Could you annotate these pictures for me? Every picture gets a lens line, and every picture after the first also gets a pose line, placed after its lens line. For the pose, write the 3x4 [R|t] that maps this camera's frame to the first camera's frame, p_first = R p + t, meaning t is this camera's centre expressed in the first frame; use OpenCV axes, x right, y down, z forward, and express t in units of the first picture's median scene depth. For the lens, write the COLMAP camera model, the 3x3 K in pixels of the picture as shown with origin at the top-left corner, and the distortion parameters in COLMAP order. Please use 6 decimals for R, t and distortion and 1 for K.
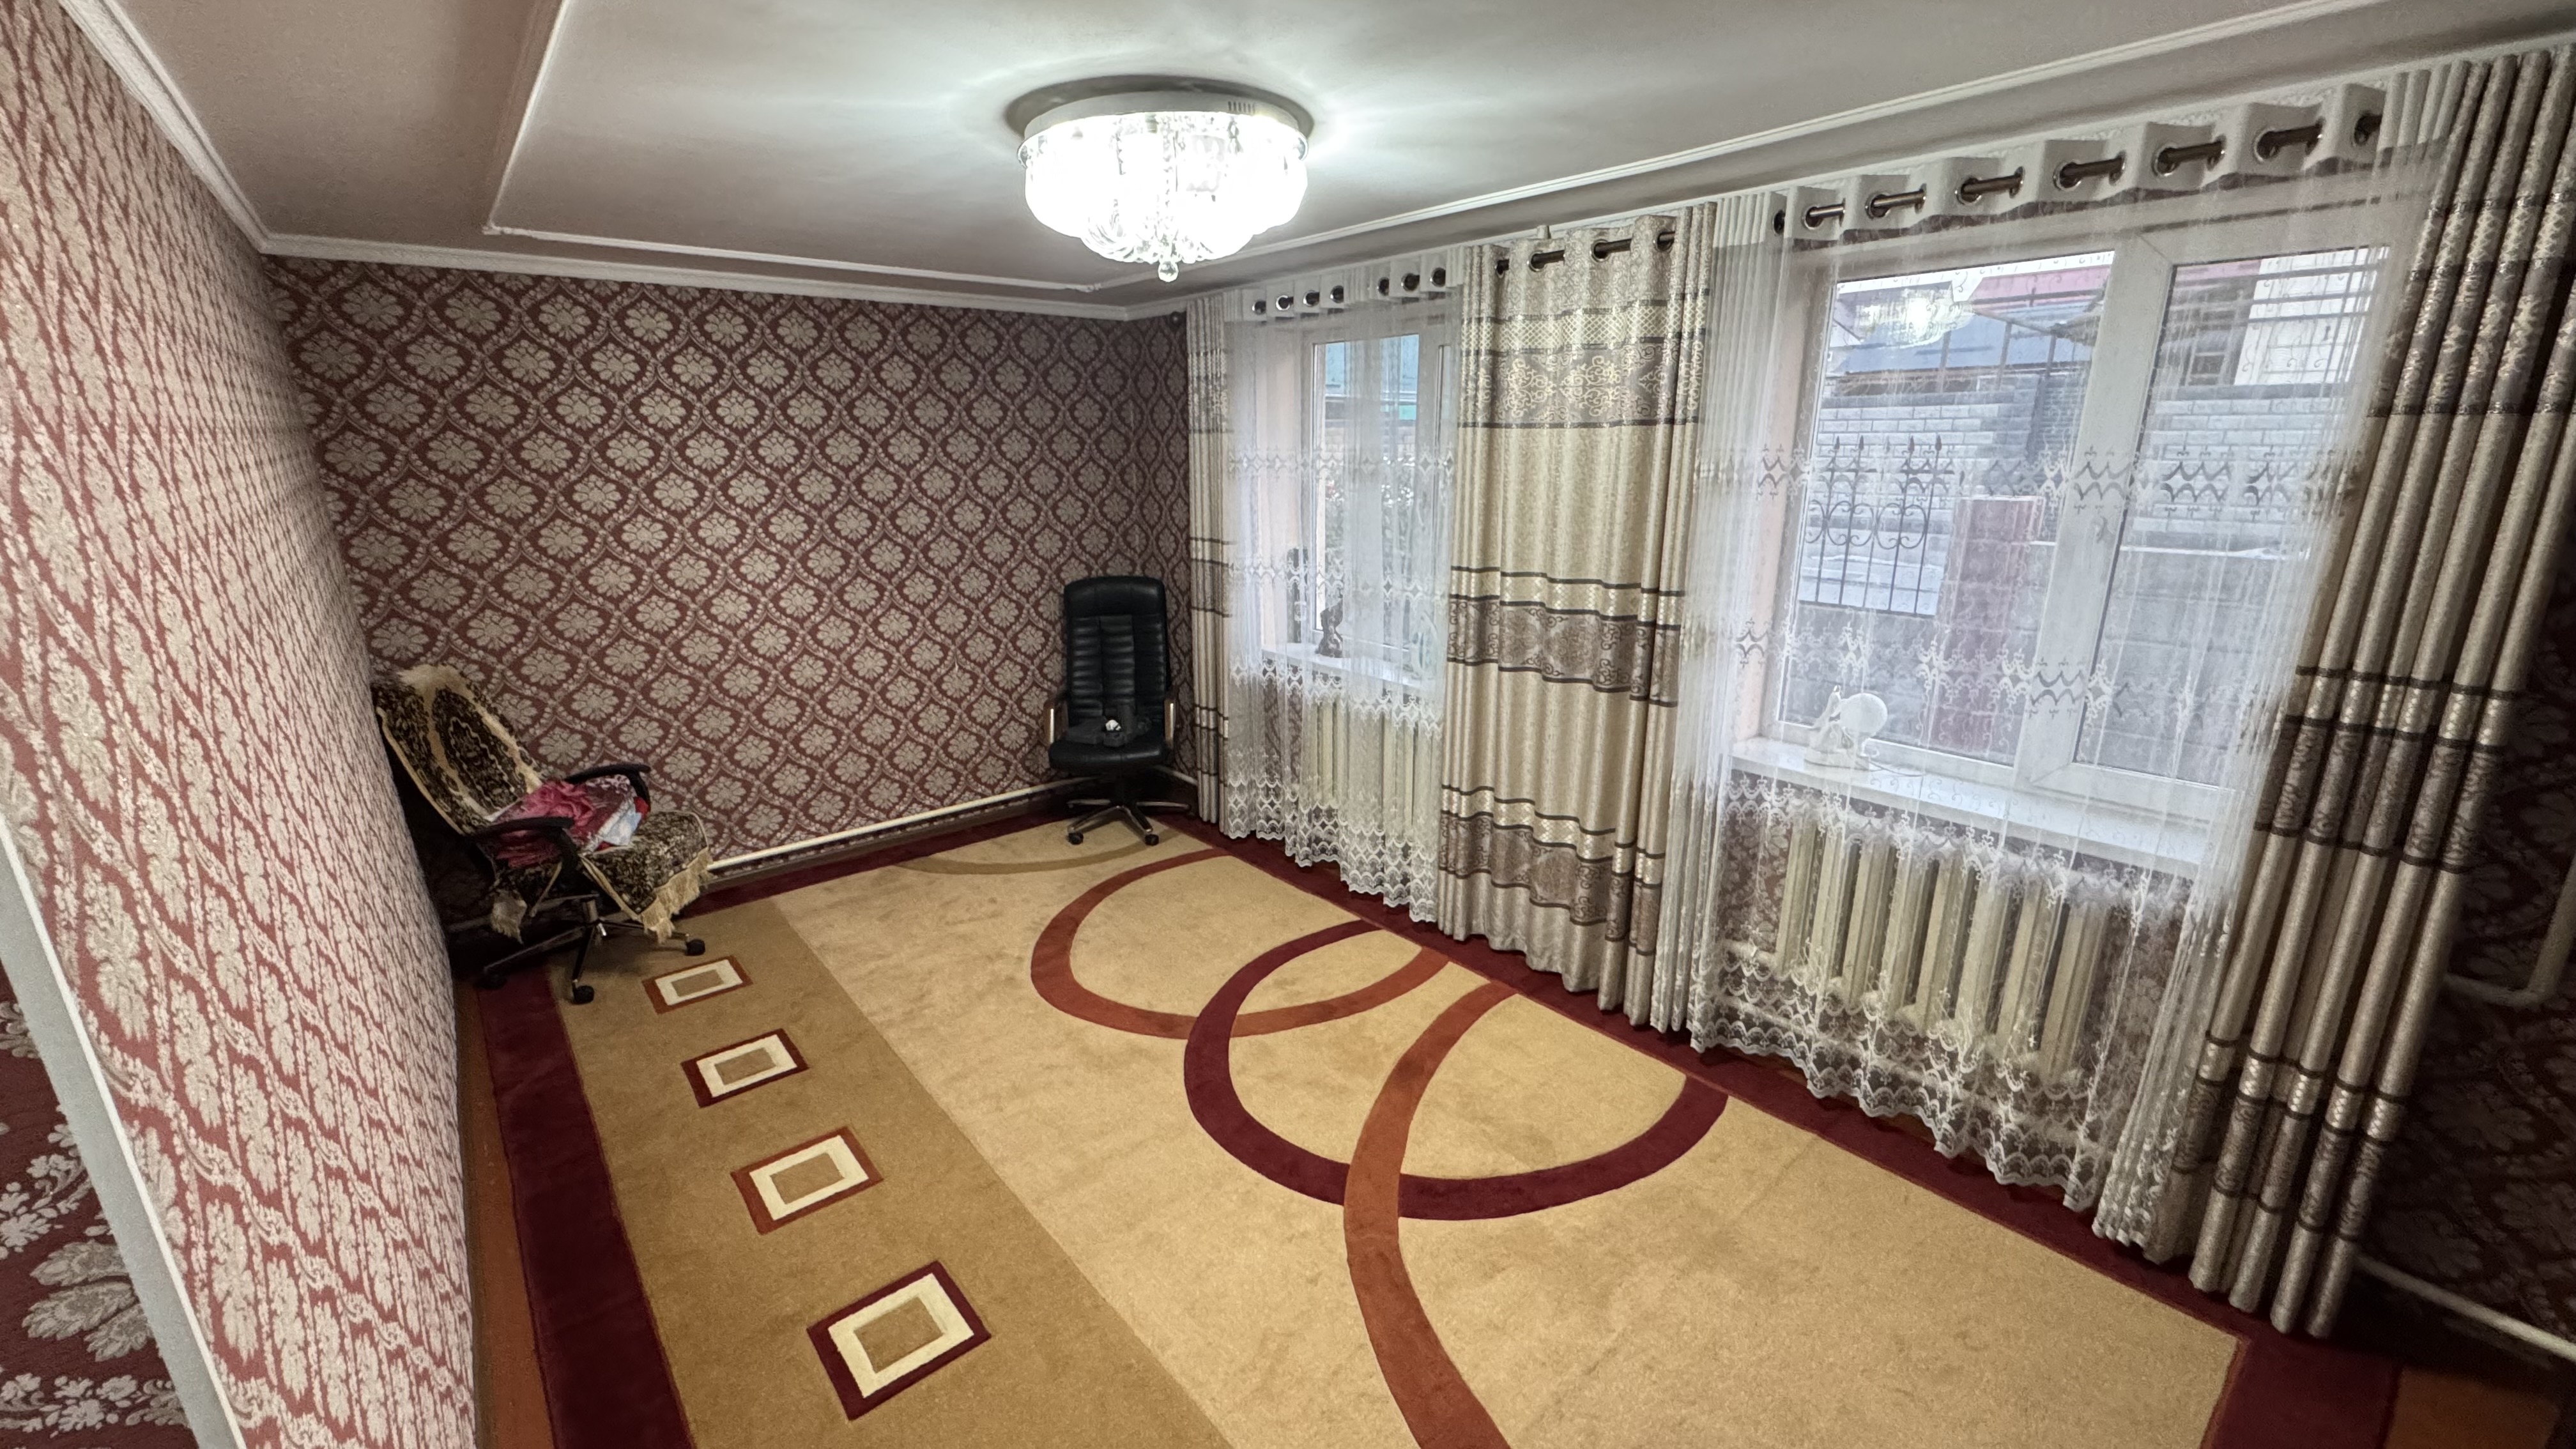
lens RADIAL K [[1027.5, 0, 1288.0], [0, 1027.5, 724.5], [0, 0, 1]] dist [-0.000934, 0.000316]
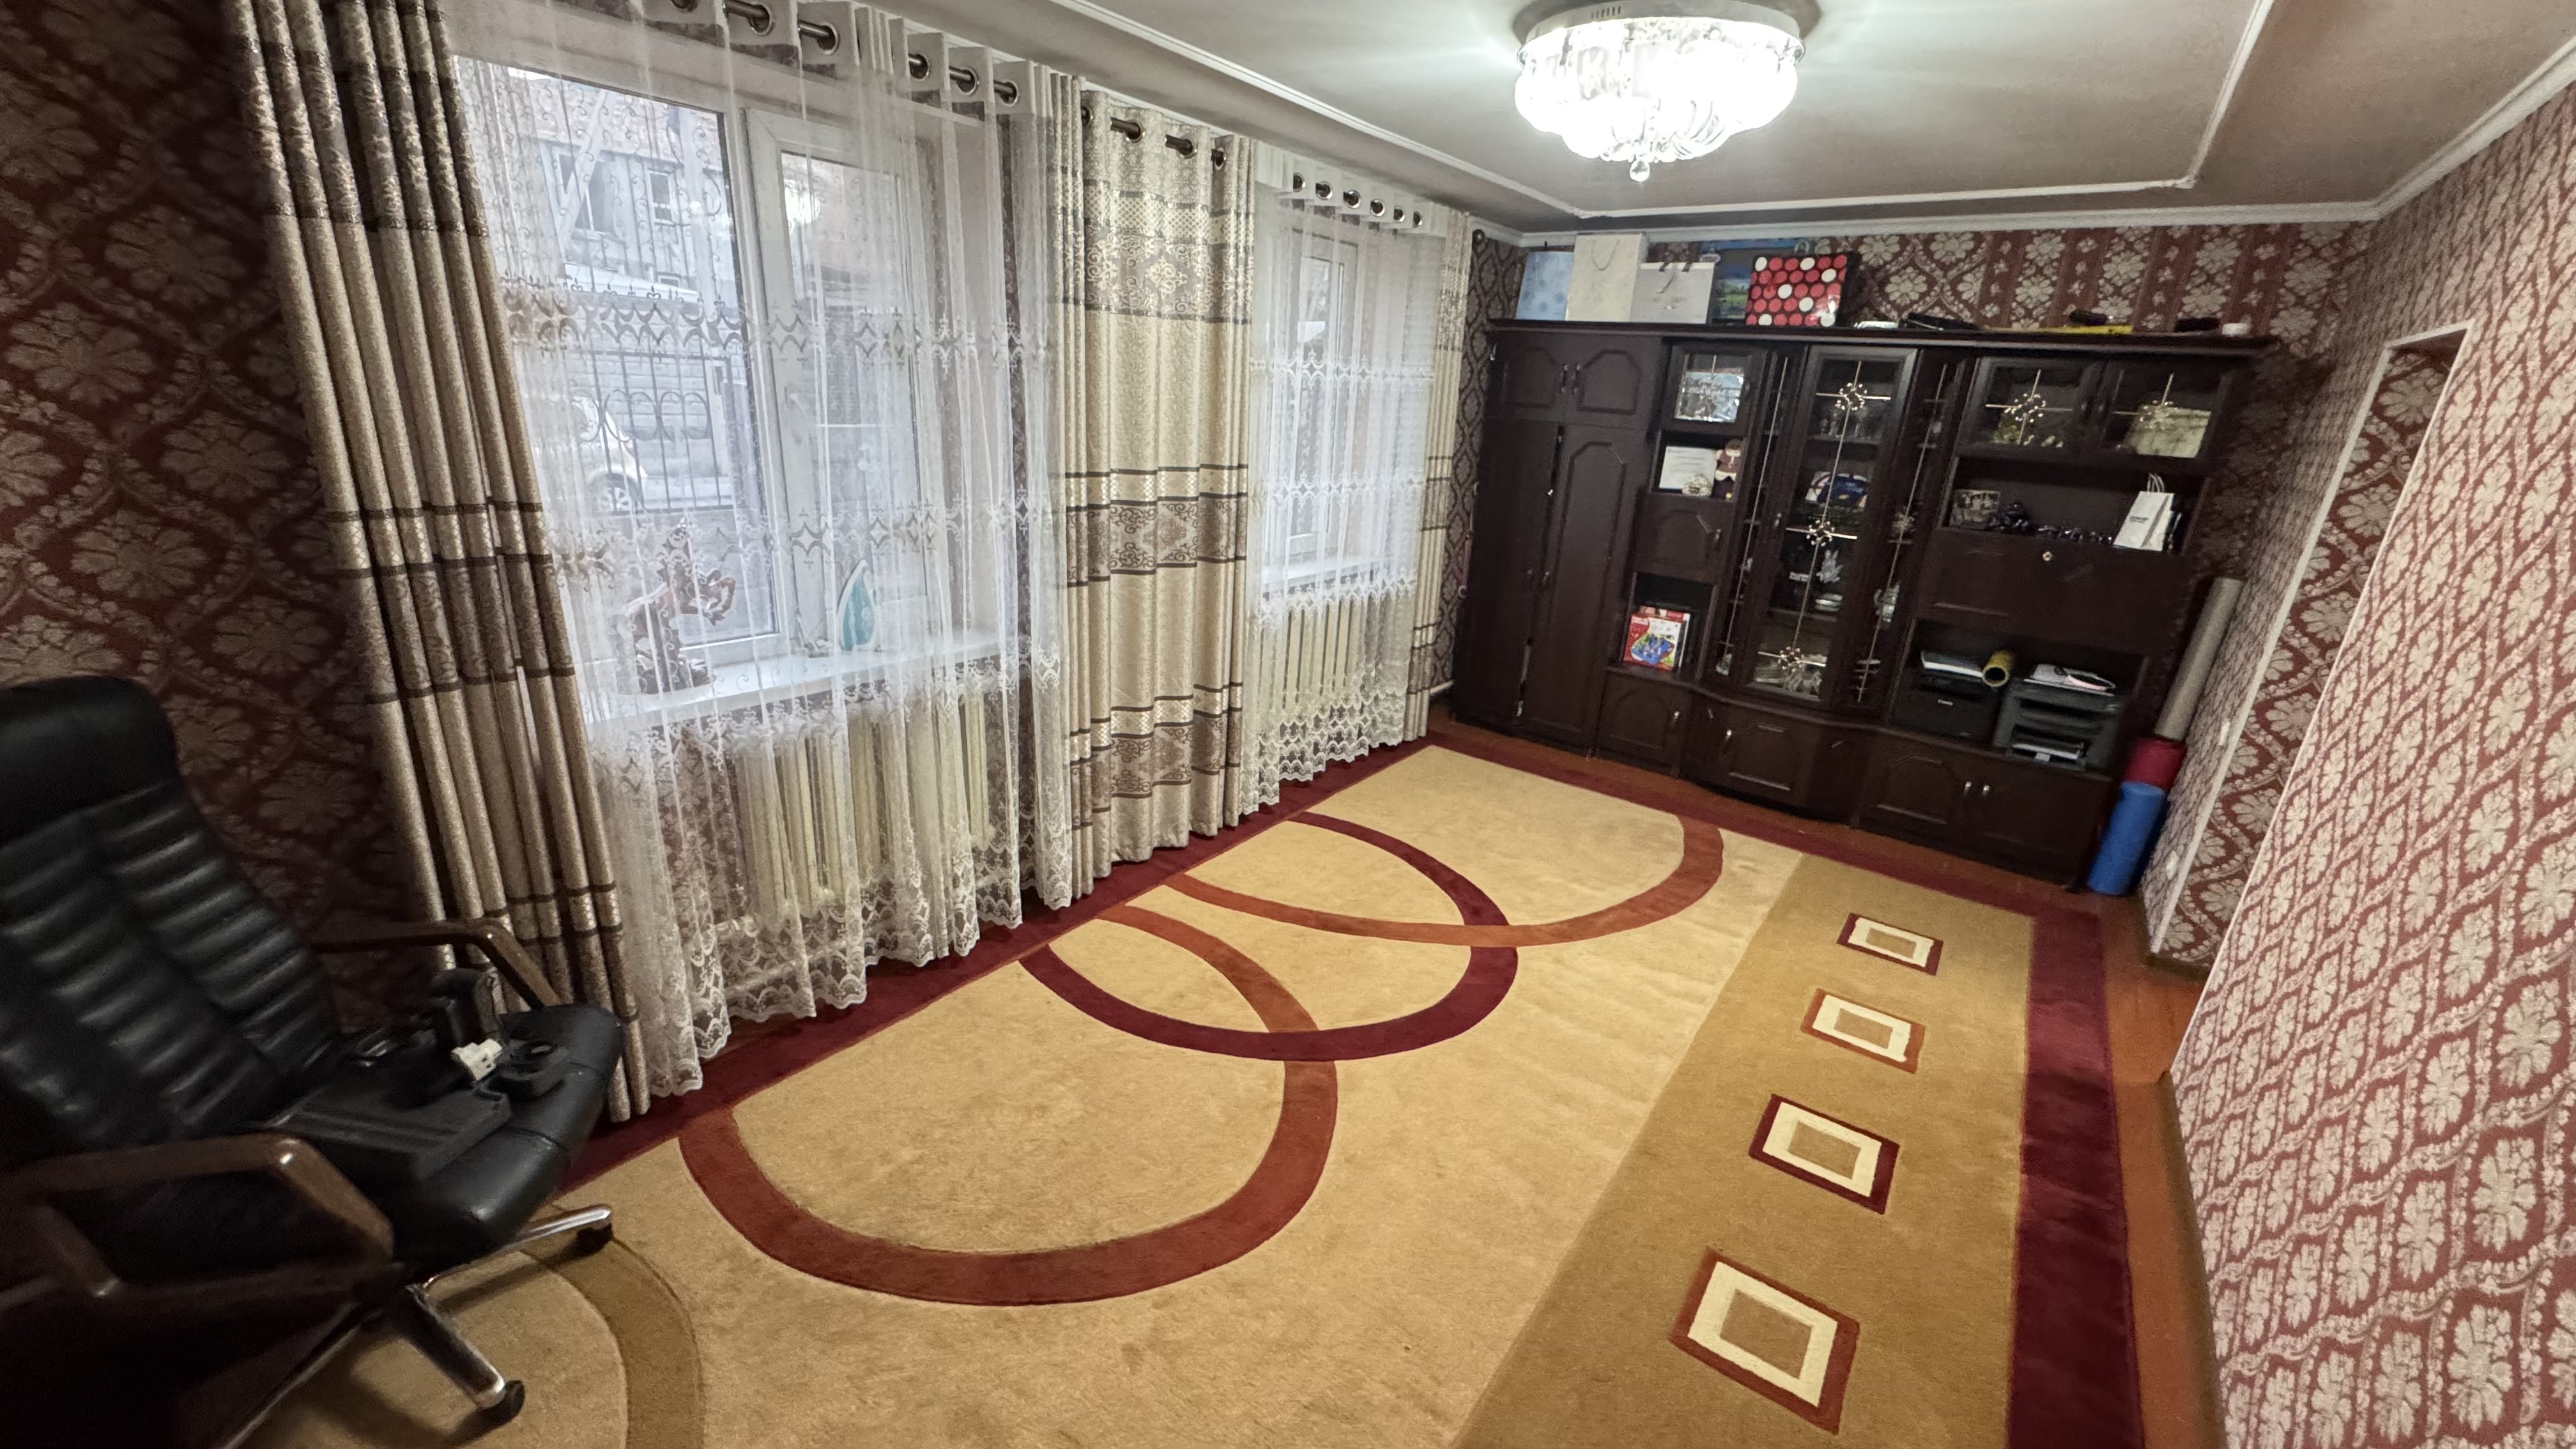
lens RADIAL K [[1027.5, 0, 1288.0], [0, 1027.5, 724.5], [0, 0, 1]] dist [-0.000934, 0.000316]
pose [[-0.238099, -0.310546, 0.920256, -0.793545], [0.215655, 0.906949, 0.361852, -0.257268], [-0.946996, 0.284615, -0.148972, 1.115174]]
